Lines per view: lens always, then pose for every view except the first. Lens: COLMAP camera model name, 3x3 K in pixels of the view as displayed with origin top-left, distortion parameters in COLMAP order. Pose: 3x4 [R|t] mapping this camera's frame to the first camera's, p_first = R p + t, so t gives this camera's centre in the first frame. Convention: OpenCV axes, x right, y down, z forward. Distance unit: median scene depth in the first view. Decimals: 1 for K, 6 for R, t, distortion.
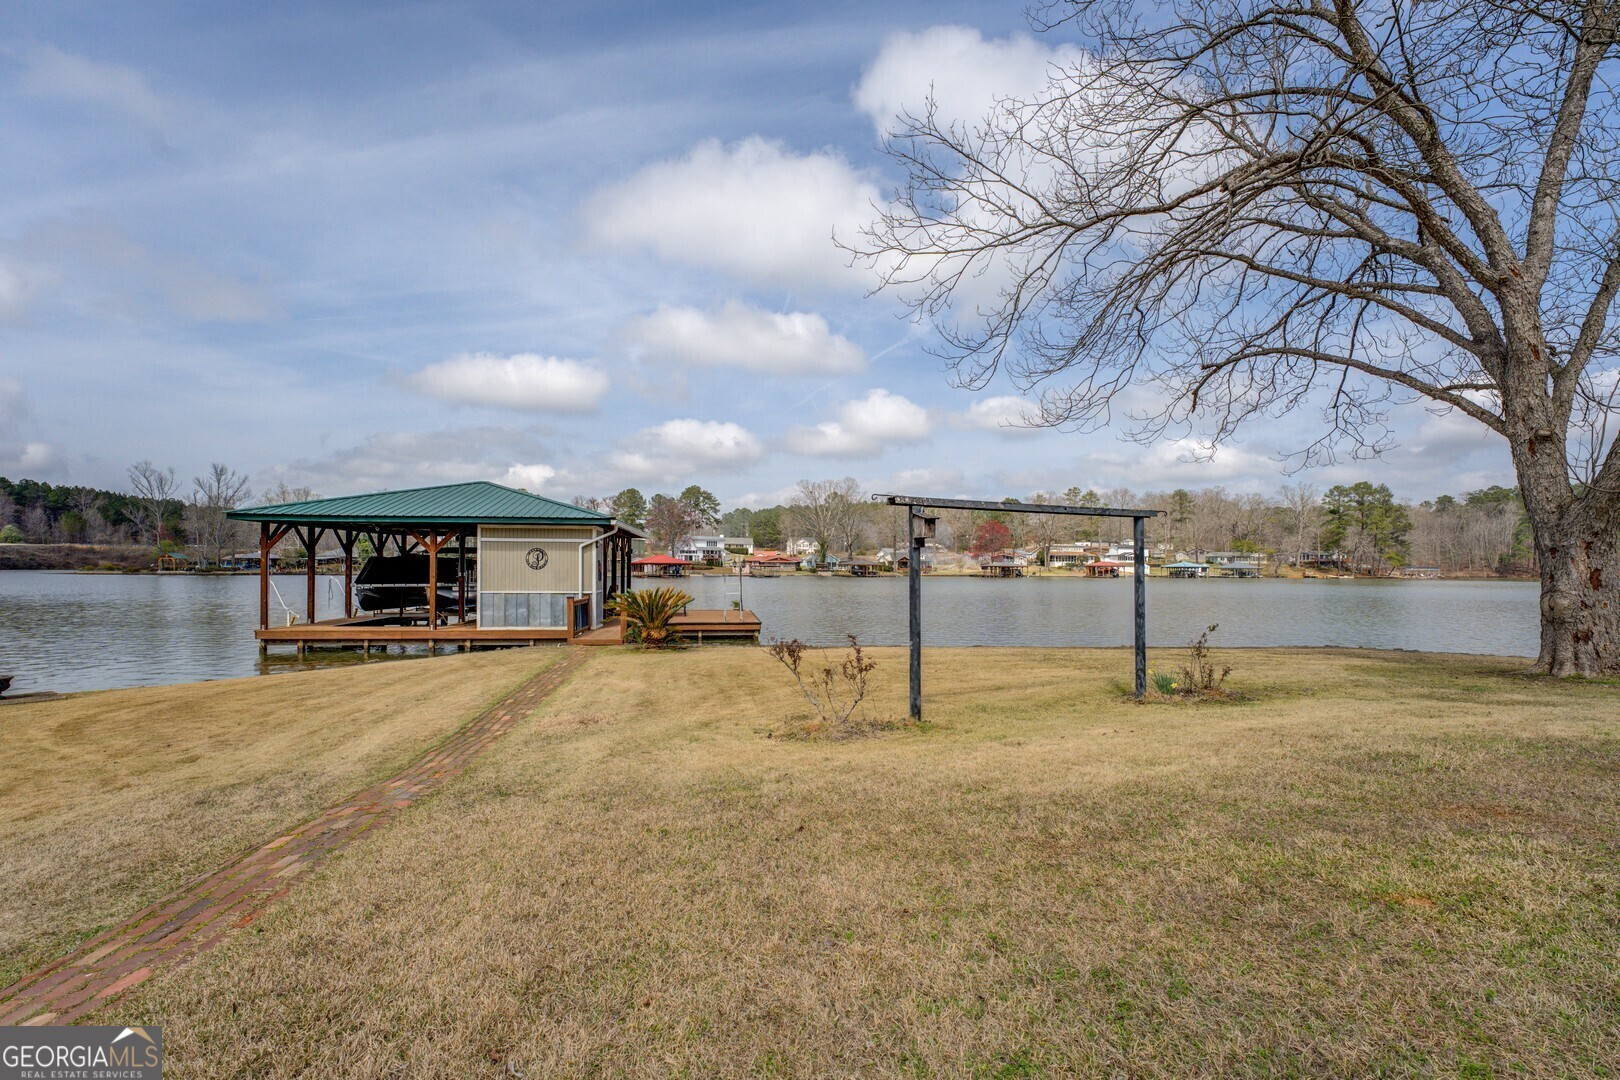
lens RADIAL K [[683.1, 0, 802.4], [0, 683.1, 552.4], [0, 0, 1]] dist [-0.020496, -0.000143]
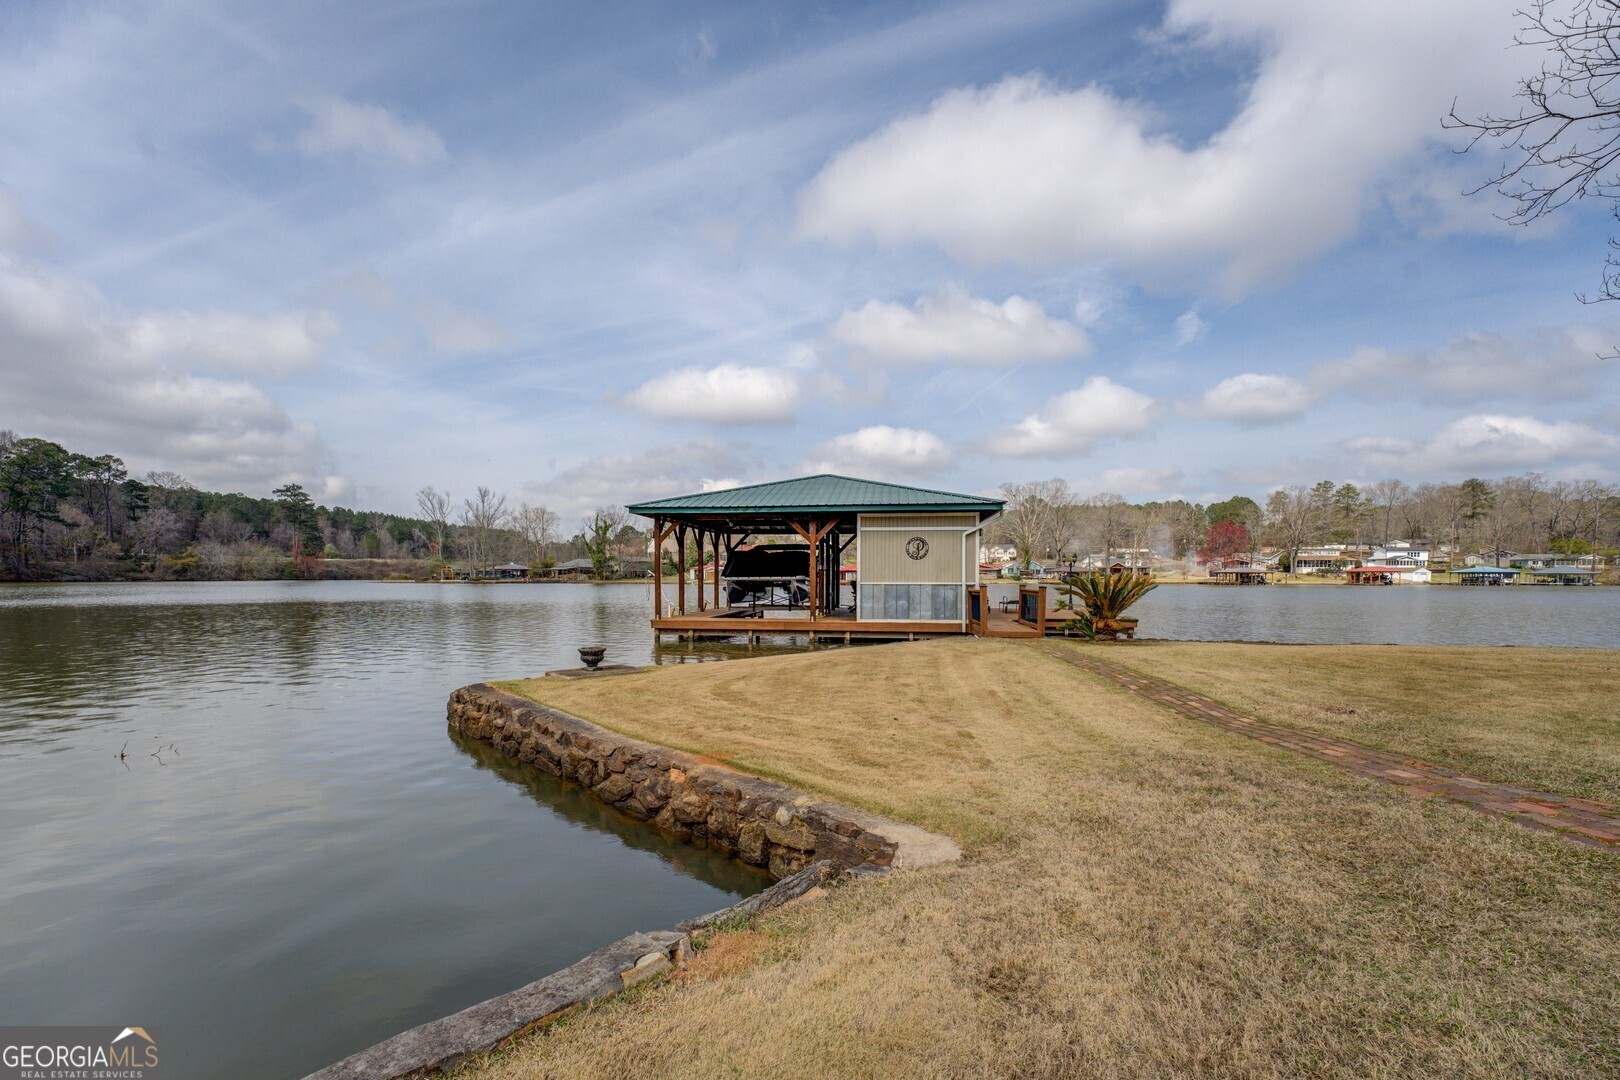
lens RADIAL K [[683.1, 0, 800.6], [0, 683.1, 601.5], [0, 0, 1]] dist [-0.020496, -0.000143]
pose [[0.967798, 0.004733, -0.251684, -0.034577], [0.009623, 0.998397, 0.055779, 0.003232], [0.251544, -0.056405, 0.966201, 0.003281]]
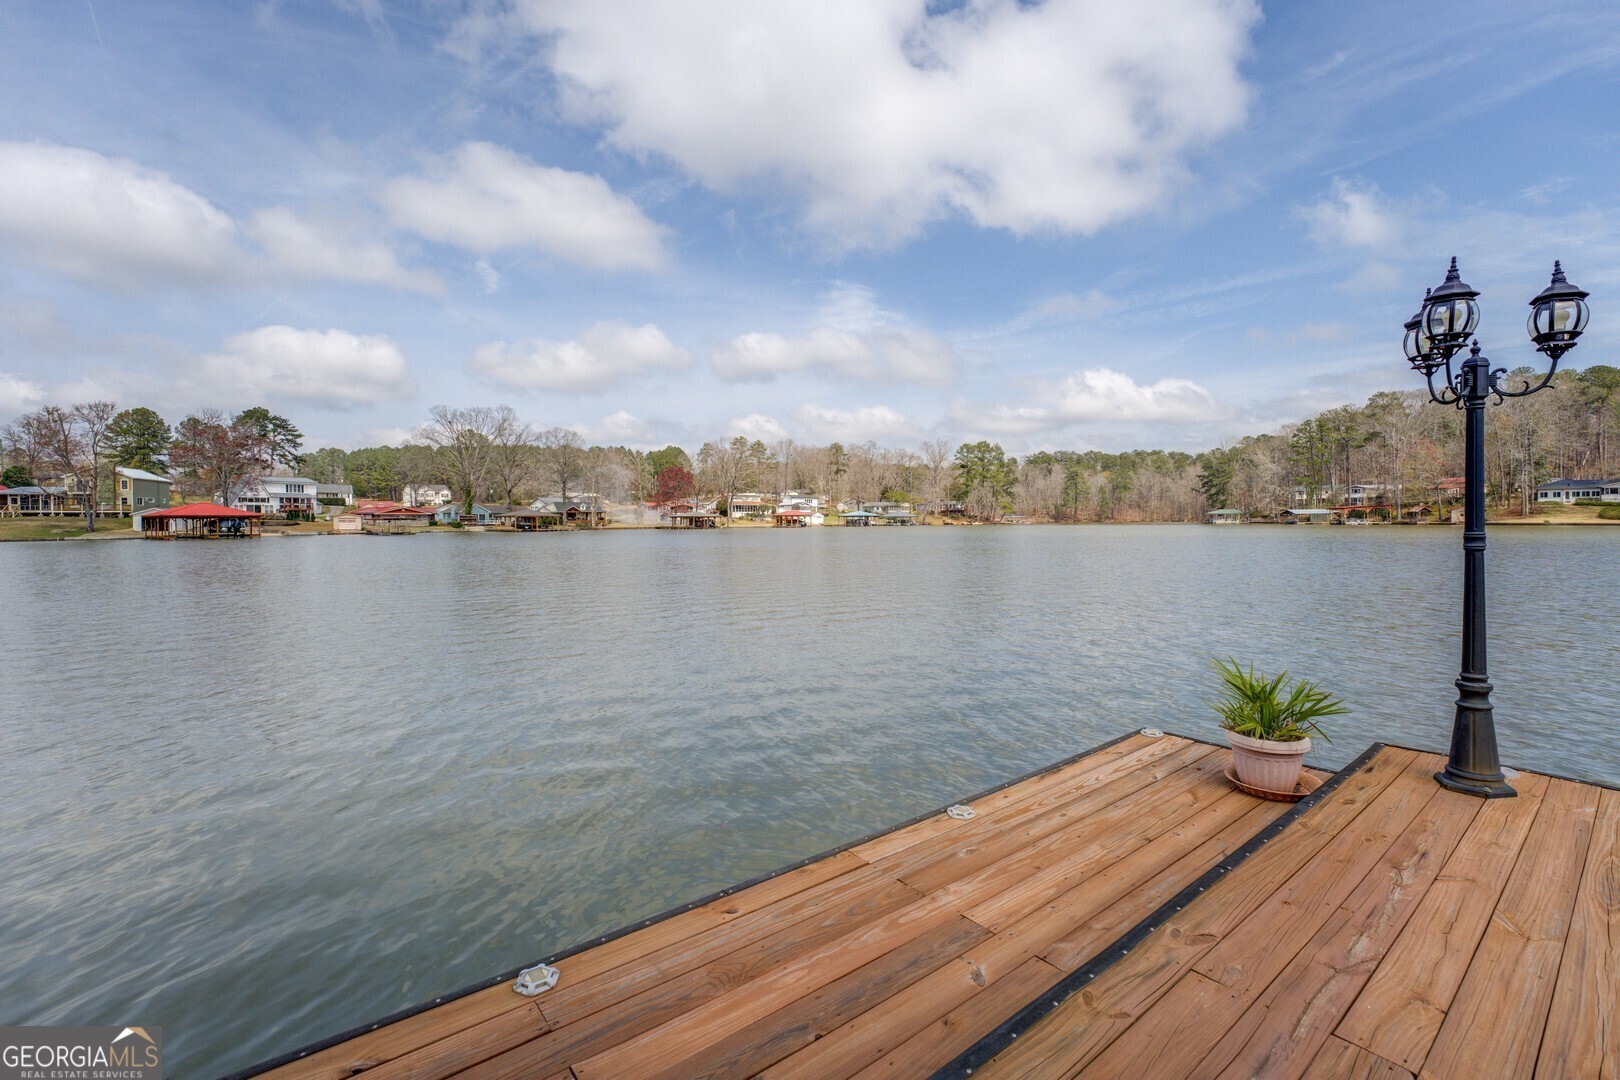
lens RADIAL K [[683.1, 0, 798.5], [0, 683.1, 533.5], [0, 0, 1]] dist [-0.020496, -0.000143]
pose [[0.865500, -0.021906, 0.500429, -0.031378], [0.002012, 0.999187, 0.040260, 0.005978], [-0.500904, -0.033839, 0.864841, 0.139803]]
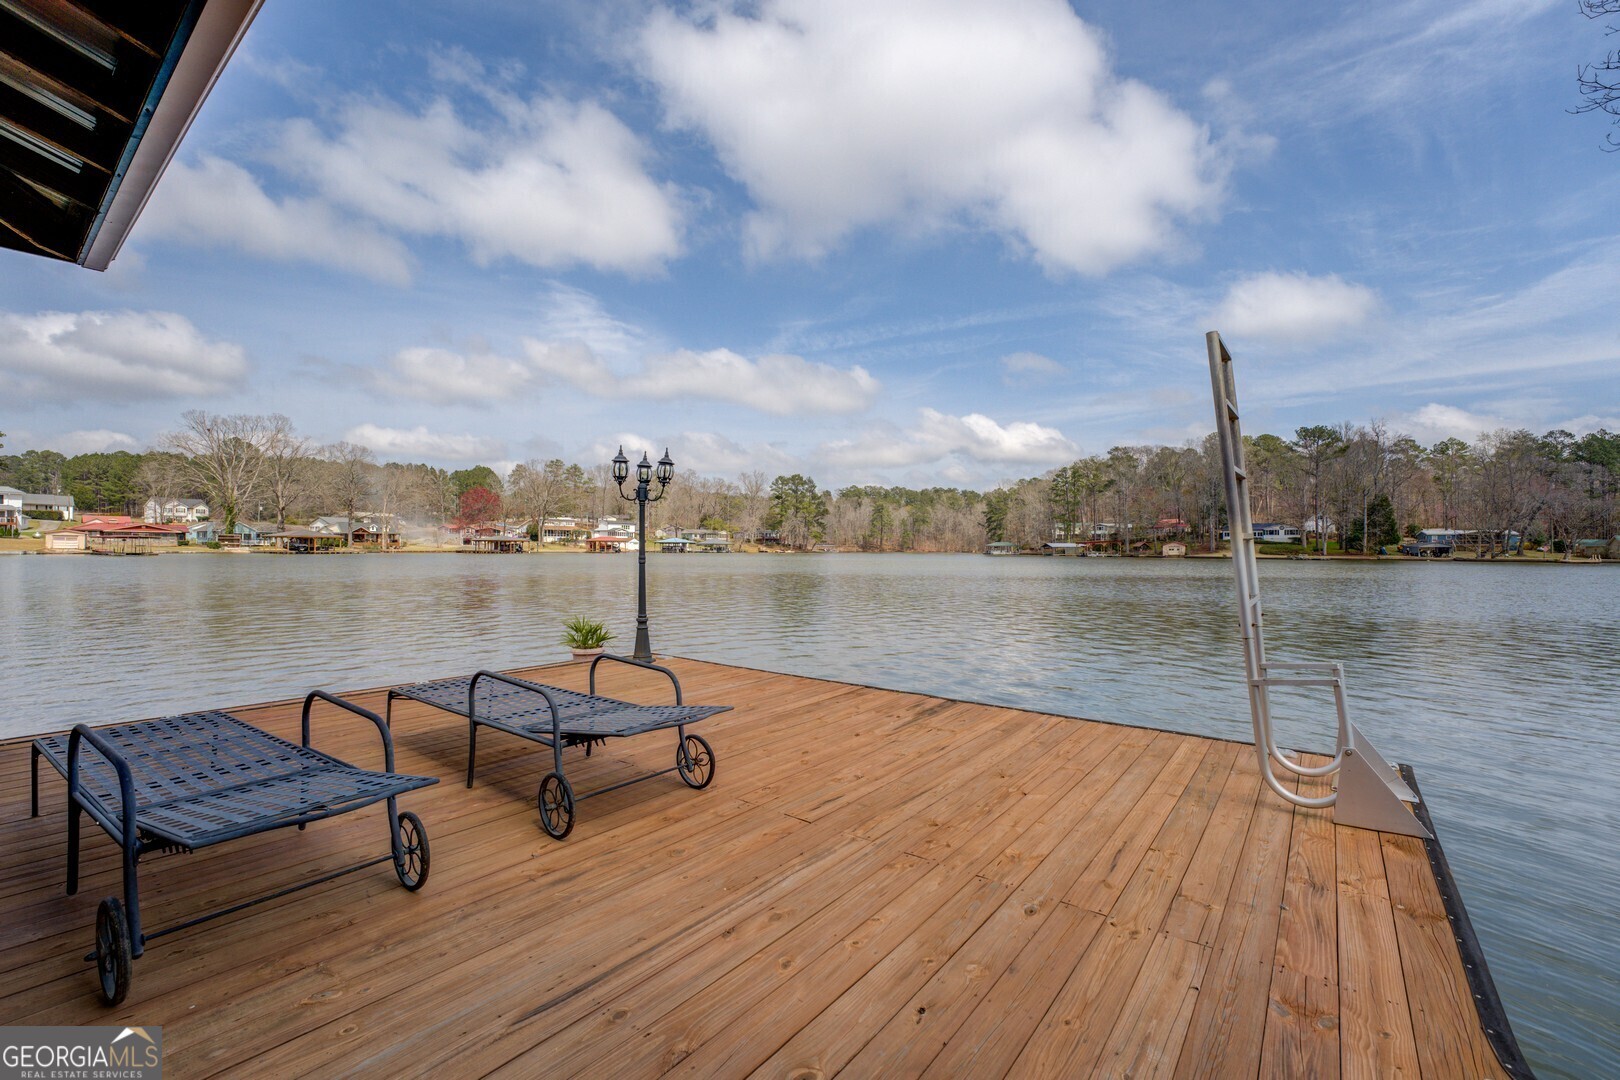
lens RADIAL K [[683.1, 0, 794.6], [0, 683.1, 544.4], [0, 0, 1]] dist [-0.020496, -0.000143]
pose [[0.718414, 0.002949, 0.695609, -0.032148], [-0.017979, 0.999736, 0.014329, 0.005559], [-0.695383, -0.022801, 0.718277, 0.109100]]
